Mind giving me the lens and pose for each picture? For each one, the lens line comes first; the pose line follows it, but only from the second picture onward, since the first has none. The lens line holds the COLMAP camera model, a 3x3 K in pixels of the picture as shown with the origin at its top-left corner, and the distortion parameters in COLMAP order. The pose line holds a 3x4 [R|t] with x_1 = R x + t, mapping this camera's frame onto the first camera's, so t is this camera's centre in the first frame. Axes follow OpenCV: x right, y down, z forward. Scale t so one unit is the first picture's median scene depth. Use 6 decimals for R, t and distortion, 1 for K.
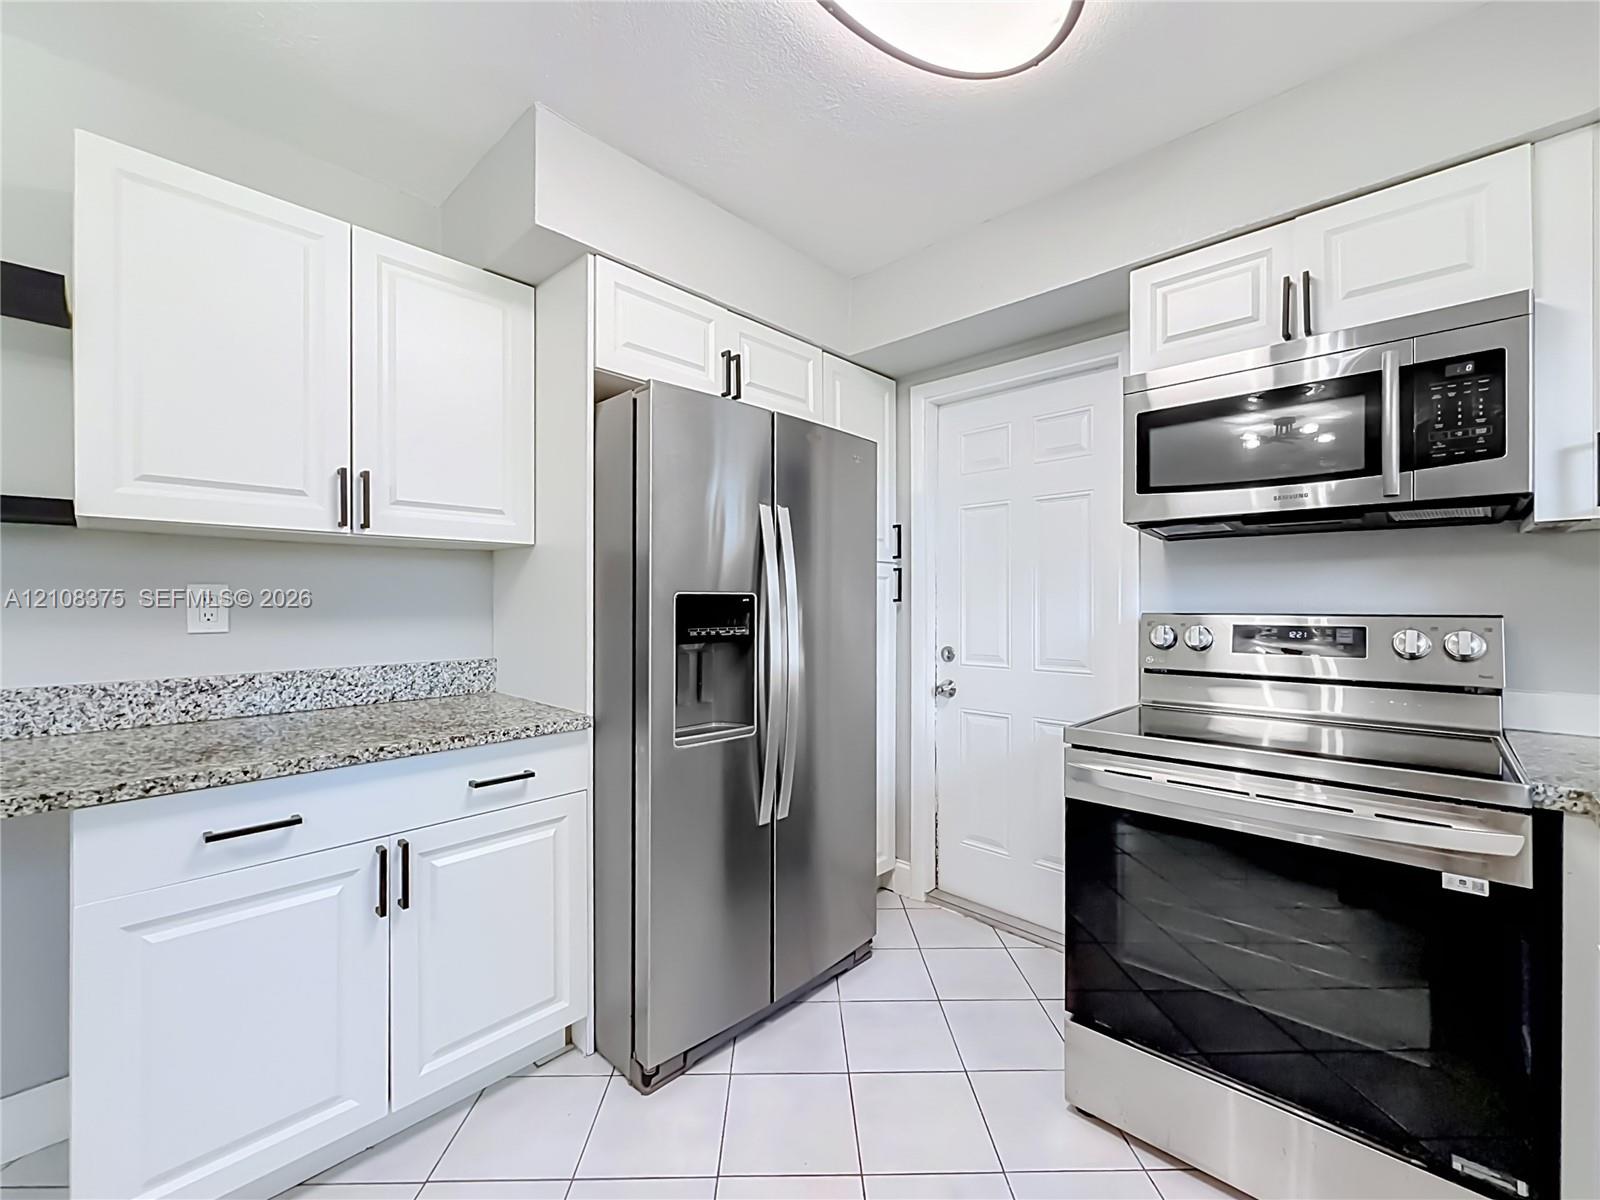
lens RADIAL K [[656.3, 0, 793.6], [0, 656.3, 598.5], [0, 0, 1]] dist [-0.000088, 0.000030]
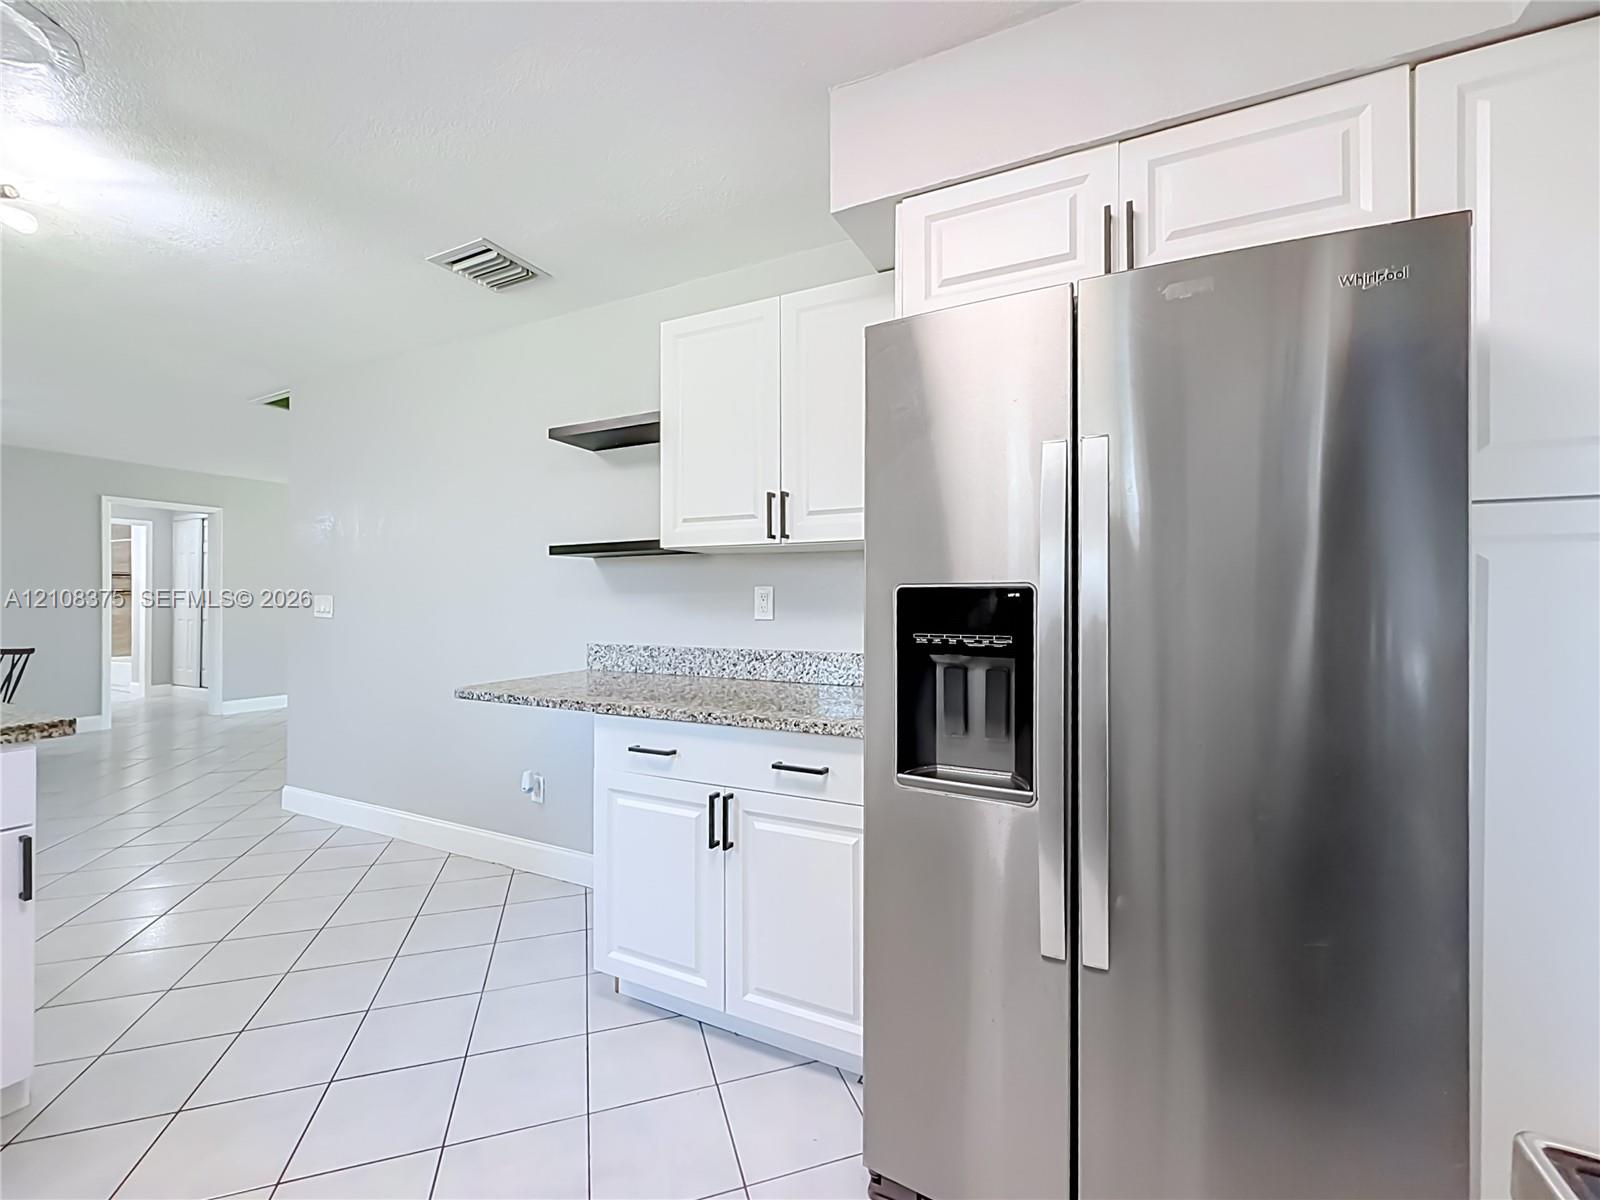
lens RADIAL K [[656.3, 0, 793.6], [0, 656.3, 596.0], [0, 0, 1]] dist [-0.000088, 0.000030]
pose [[0.312820, -0.004072, -0.949804, 0.525878], [0.001403, 0.999992, -0.003825, 0.005985], [0.949811, -0.000136, 0.312823, 0.644913]]
